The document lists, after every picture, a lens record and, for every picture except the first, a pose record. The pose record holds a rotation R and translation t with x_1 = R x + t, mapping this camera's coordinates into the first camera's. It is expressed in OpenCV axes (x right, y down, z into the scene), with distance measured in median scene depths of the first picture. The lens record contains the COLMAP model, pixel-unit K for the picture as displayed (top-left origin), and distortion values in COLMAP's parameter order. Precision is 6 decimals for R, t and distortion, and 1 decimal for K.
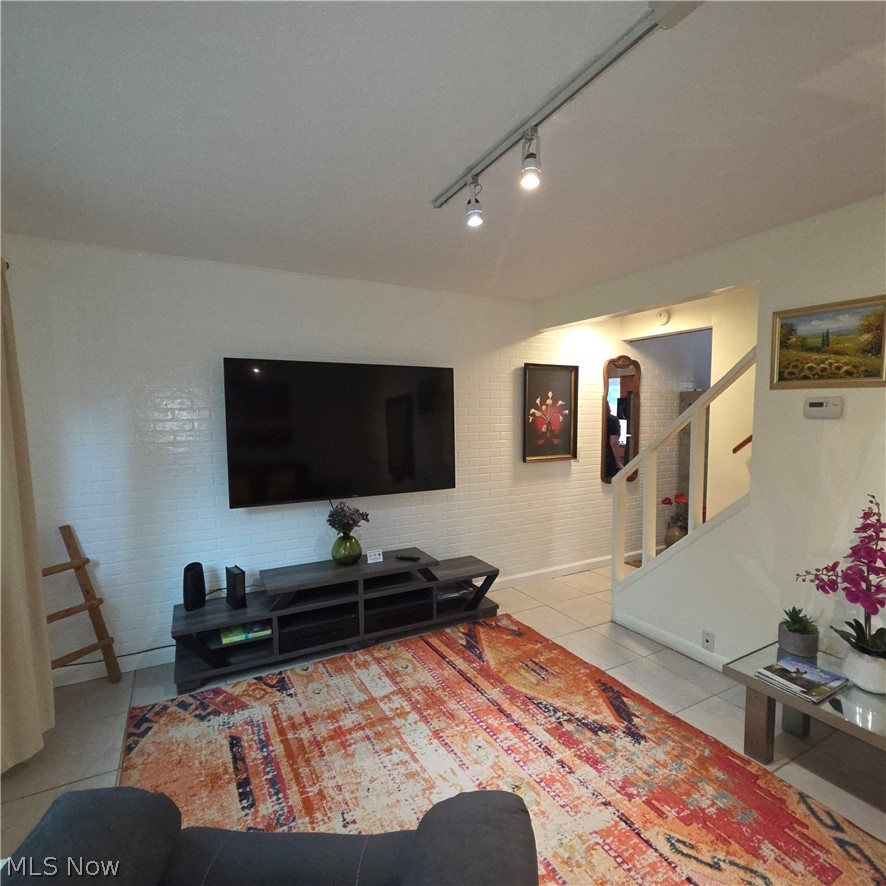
lens RADIAL K [[486.3, 0, 440.8], [0, 486.3, 447.1], [0, 0, 1]] dist [0.002986, 0.000274]
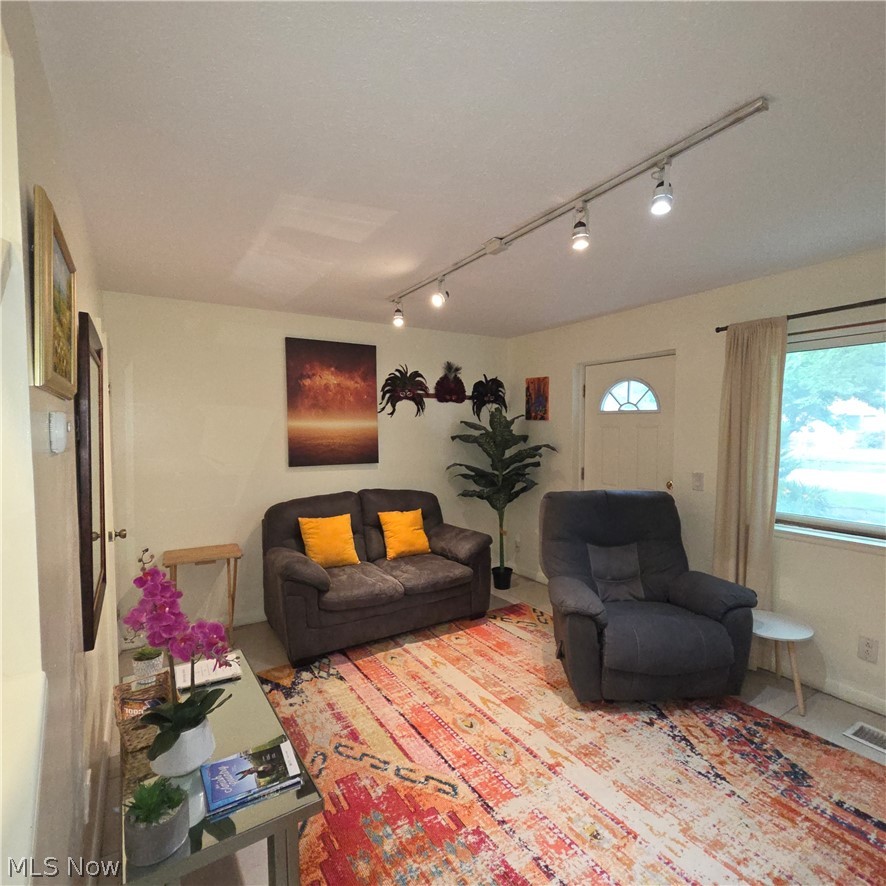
lens RADIAL K [[486.3, 0, 442.2], [0, 486.3, 446.8], [0, 0, 1]] dist [0.002986, 0.000274]
pose [[-0.997928, 0.013210, -0.062968, 0.470307], [0.005790, 0.993162, 0.116600, -0.138635], [0.064077, 0.115994, -0.991181, 1.726867]]
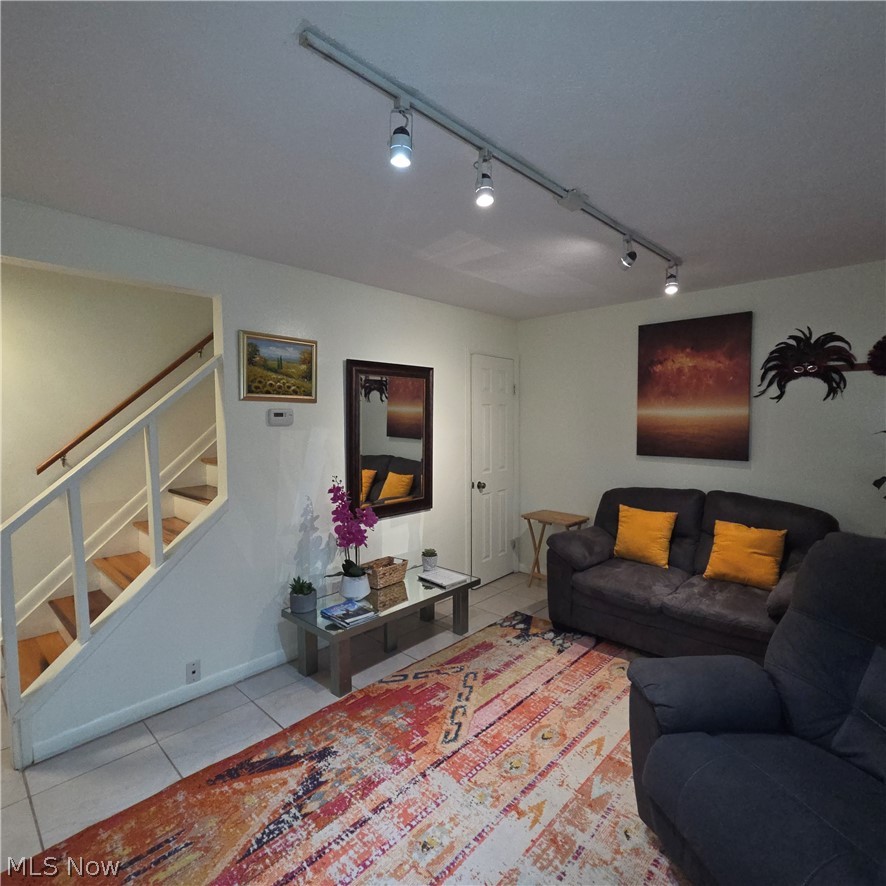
lens RADIAL K [[486.3, 0, 448.7], [0, 486.3, 446.8], [0, 0, 1]] dist [0.002986, 0.000274]
pose [[-0.314304, -0.051907, 0.947902, -0.623453], [0.074117, 0.994114, 0.079013, -0.081092], [-0.946425, 0.095090, -0.308607, 1.107623]]
